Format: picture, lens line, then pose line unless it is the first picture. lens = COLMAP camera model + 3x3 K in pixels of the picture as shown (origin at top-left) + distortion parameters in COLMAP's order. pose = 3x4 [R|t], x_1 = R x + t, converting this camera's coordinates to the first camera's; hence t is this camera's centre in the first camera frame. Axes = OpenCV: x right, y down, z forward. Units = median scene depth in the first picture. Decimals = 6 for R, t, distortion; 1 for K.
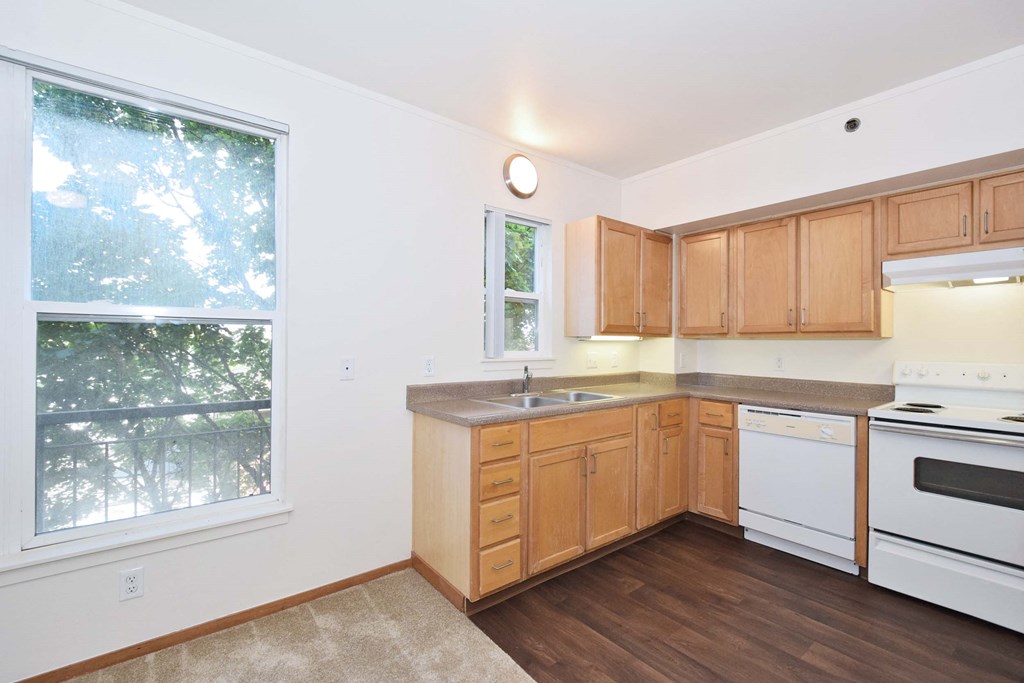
lens RADIAL K [[447.5, 0, 509.5], [0, 447.5, 339.2], [0, 0, 1]] dist [0.002005, -0.000749]
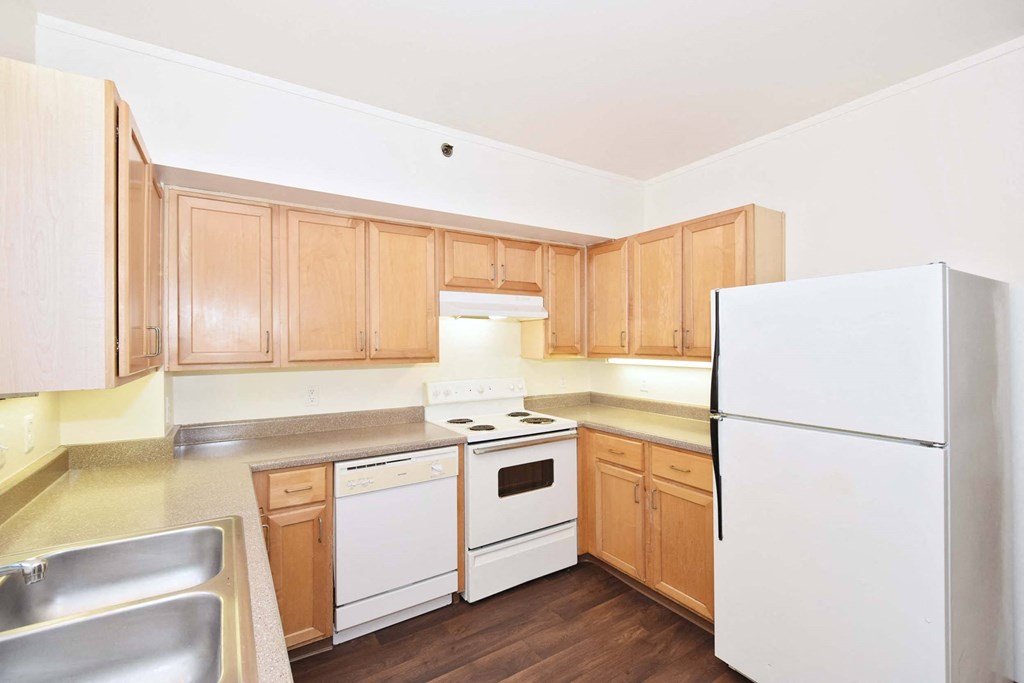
lens RADIAL K [[447.5, 0, 509.3], [0, 447.5, 342.2], [0, 0, 1]] dist [0.002005, -0.000749]
pose [[0.090240, -0.006135, 0.995901, -0.199075], [0.002520, 0.999979, 0.005932, -0.059324], [-0.995917, 0.001974, 0.090254, 0.753946]]
